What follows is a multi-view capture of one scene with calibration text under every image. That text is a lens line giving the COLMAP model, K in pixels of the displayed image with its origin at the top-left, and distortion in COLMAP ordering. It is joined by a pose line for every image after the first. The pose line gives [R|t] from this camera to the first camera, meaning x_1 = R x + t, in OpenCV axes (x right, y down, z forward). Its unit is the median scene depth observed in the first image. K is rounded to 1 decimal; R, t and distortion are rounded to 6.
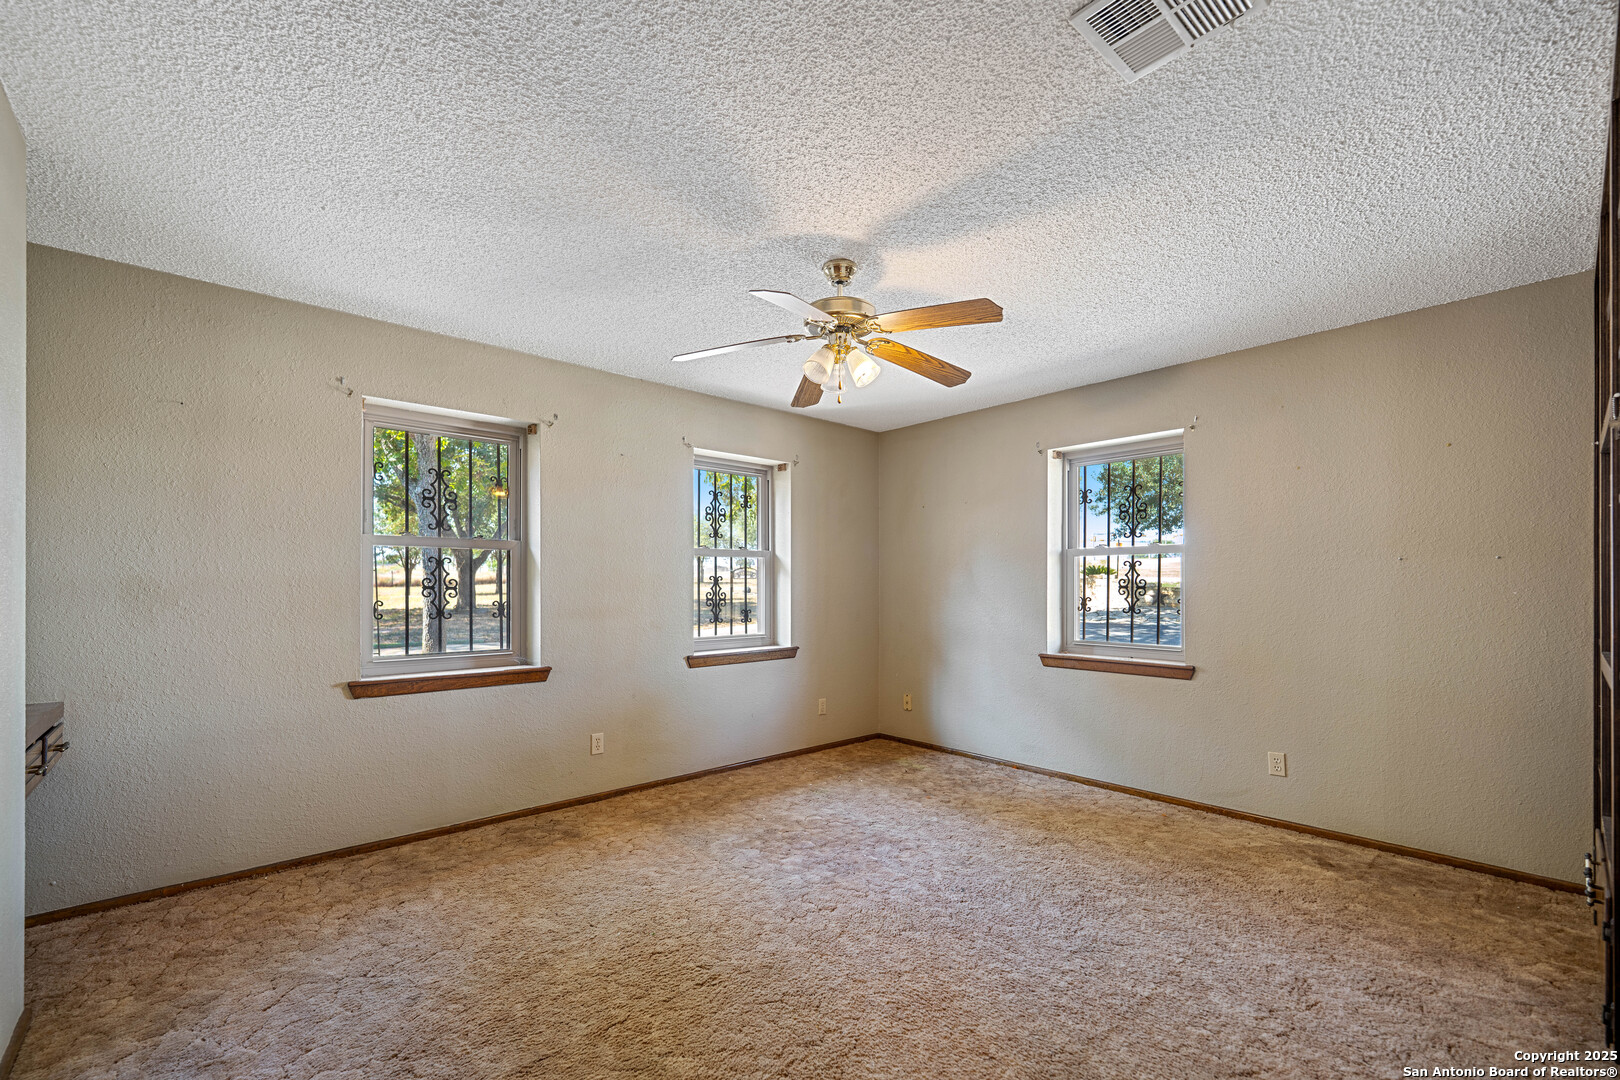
lens RADIAL K [[675.1, 0, 804.8], [0, 675.1, 577.3], [0, 0, 1]] dist [-0.002576, -0.000484]
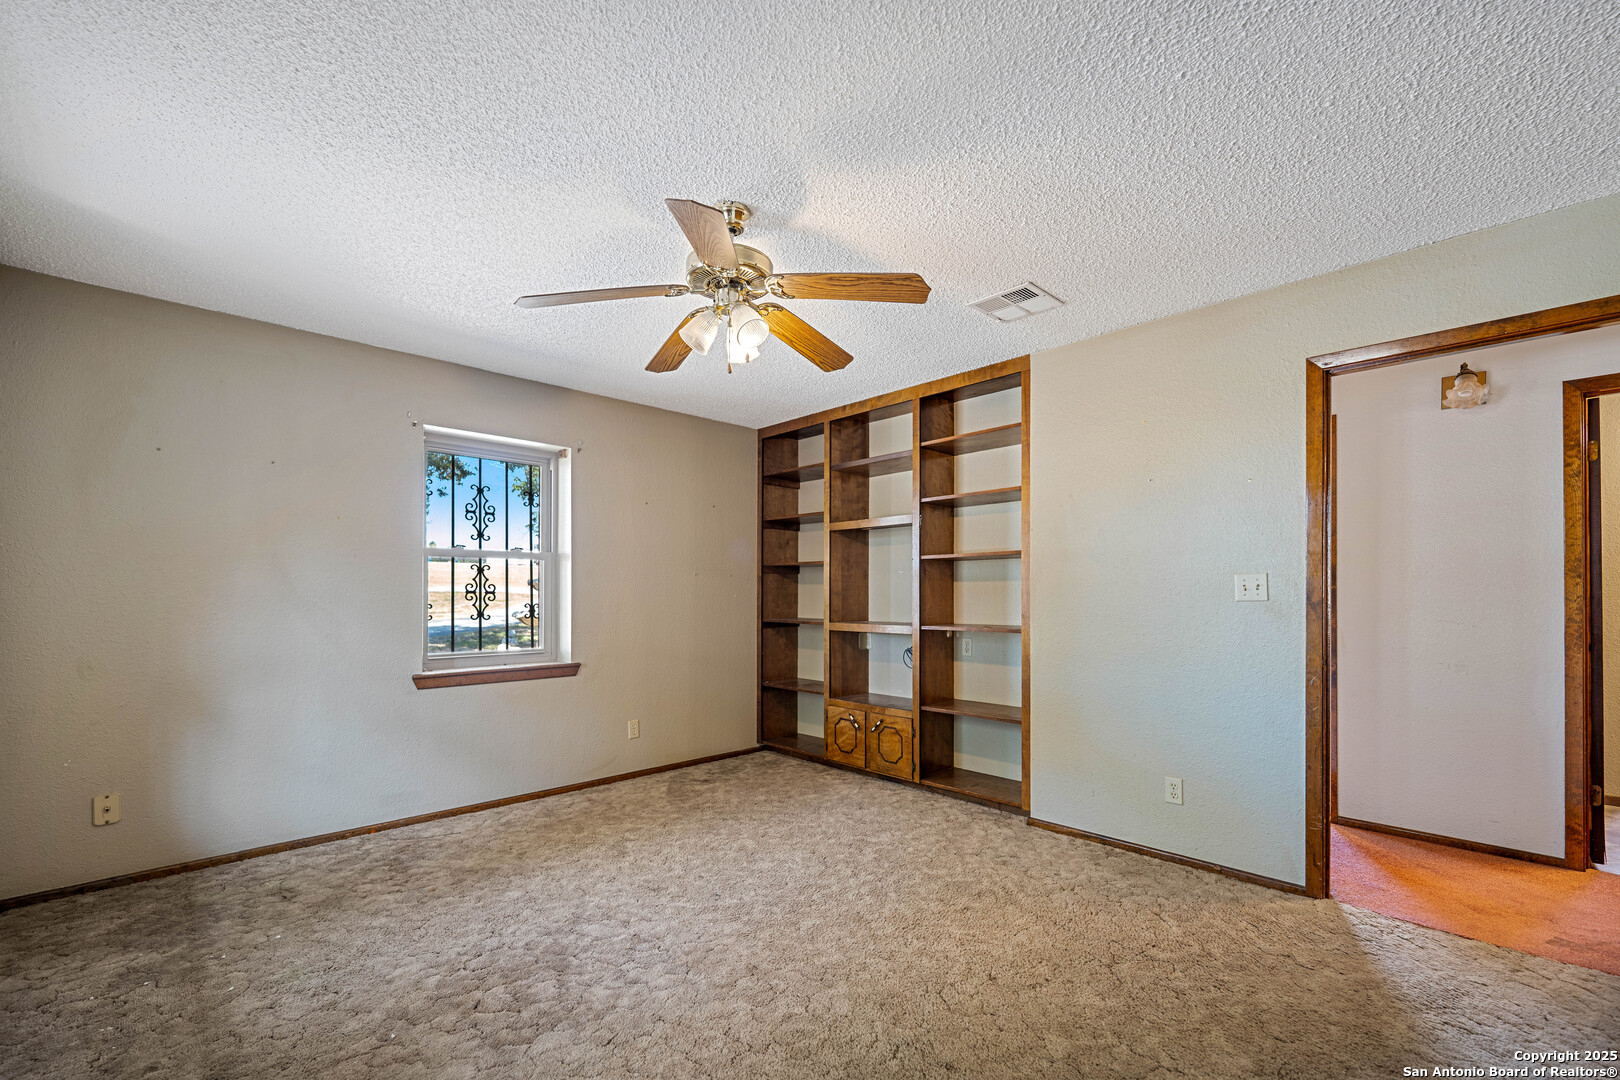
lens RADIAL K [[677.4, 0, 810.2], [0, 677.4, 587.7], [0, 0, 1]] dist [-0.000005, -0.000068]
pose [[-0.049618, 0.009422, 0.998724, -0.549272], [-0.016648, 0.999809, -0.010259, 0.011138], [-0.998630, -0.017136, -0.049452, 0.649025]]
